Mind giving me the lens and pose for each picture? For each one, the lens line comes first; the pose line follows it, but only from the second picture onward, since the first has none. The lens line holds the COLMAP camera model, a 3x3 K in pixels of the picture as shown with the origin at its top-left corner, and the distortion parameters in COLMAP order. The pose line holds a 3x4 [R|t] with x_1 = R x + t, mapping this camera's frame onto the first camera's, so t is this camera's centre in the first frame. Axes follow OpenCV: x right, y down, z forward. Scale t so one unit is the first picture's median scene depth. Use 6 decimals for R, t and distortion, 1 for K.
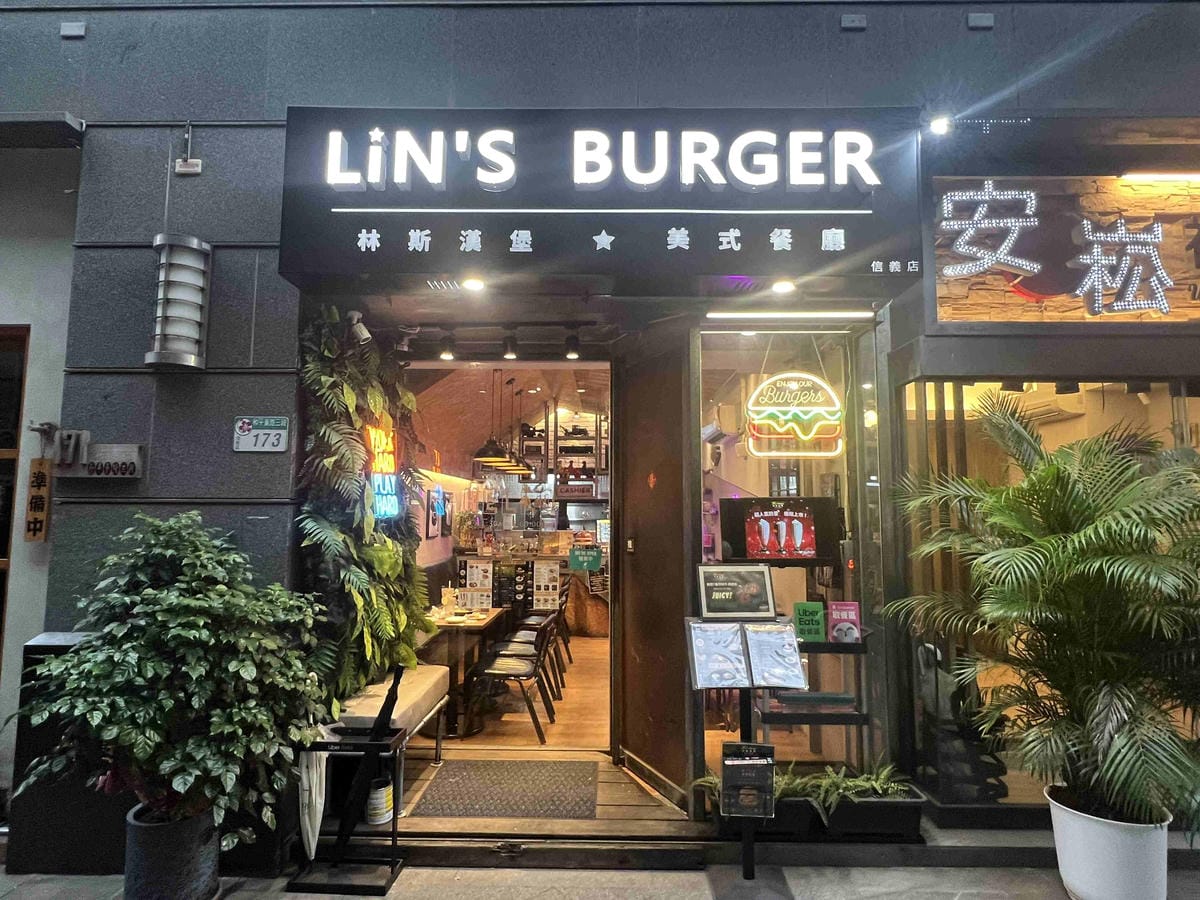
lens RADIAL K [[672.3, 0, 602.6], [0, 672.3, 449.3], [0, 0, 1]] dist [-0.003728, 0.001483]
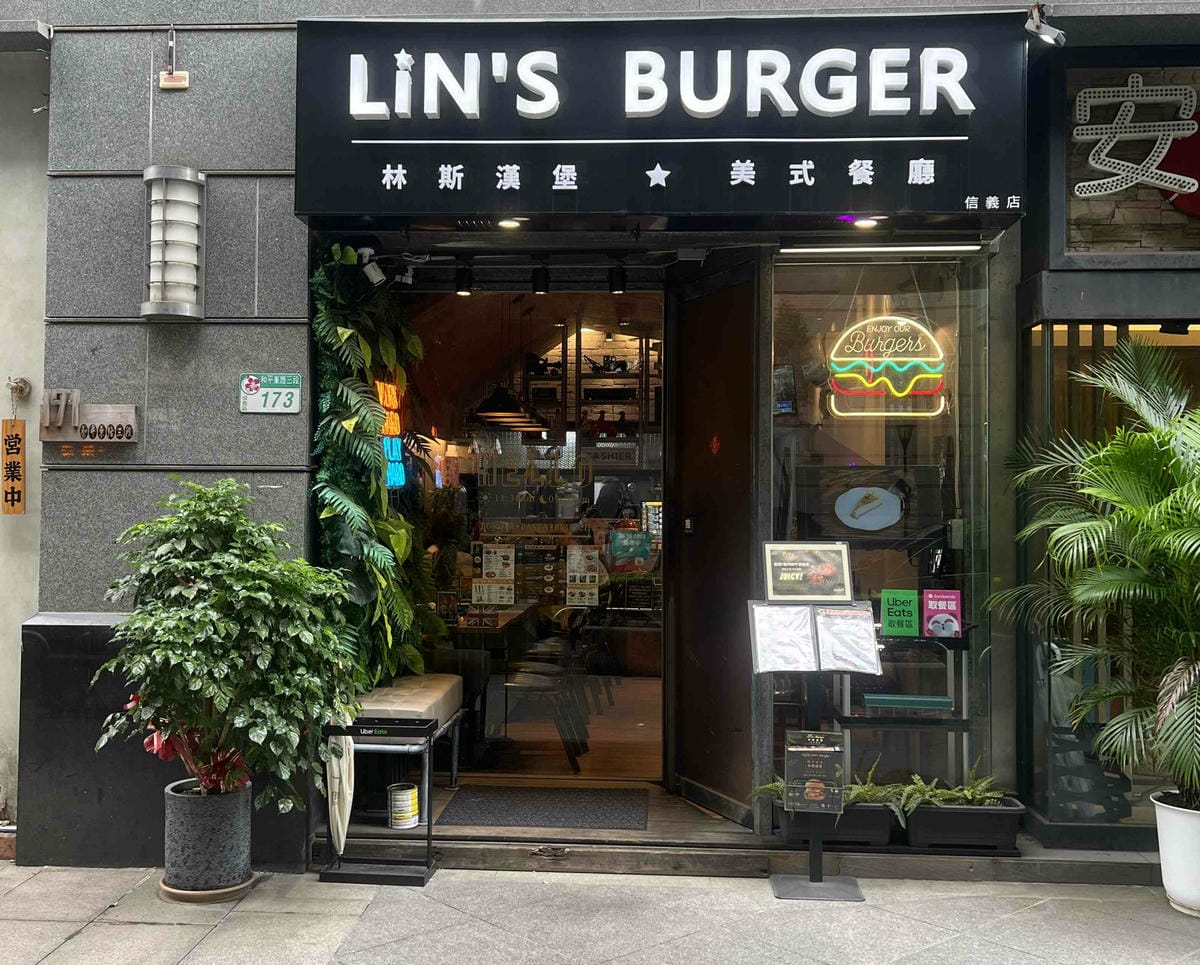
lens RADIAL K [[1293.6, 0, 581.4], [0, 1293.6, 465.3], [0, 0, 1]] dist [0.018401, 0.000000]
pose [[0.998793, 0.002031, -0.049080, -0.013926], [0.001365, 0.997612, 0.069056, -0.043954], [0.049103, -0.069040, 0.996405, -0.674104]]
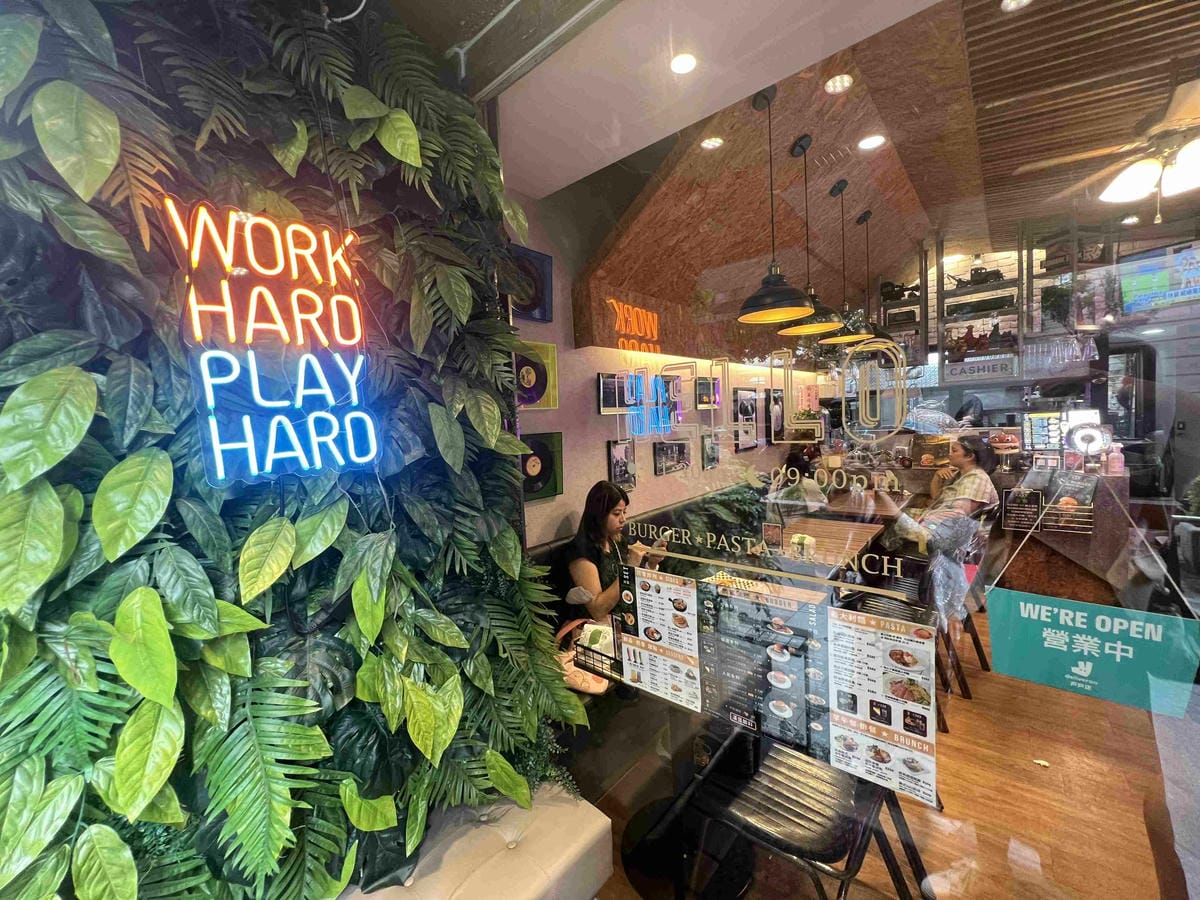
lens RADIAL K [[479.7, 0, 599.1], [0, 479.7, 451.3], [0, 0, 1]] dist [-0.002093, 0.000253]
pose [[0.764910, -0.002498, -0.644133, -0.060262], [0.117928, 0.983634, 0.136225, 0.083830], [0.633251, -0.180161, 0.752686, 1.055952]]
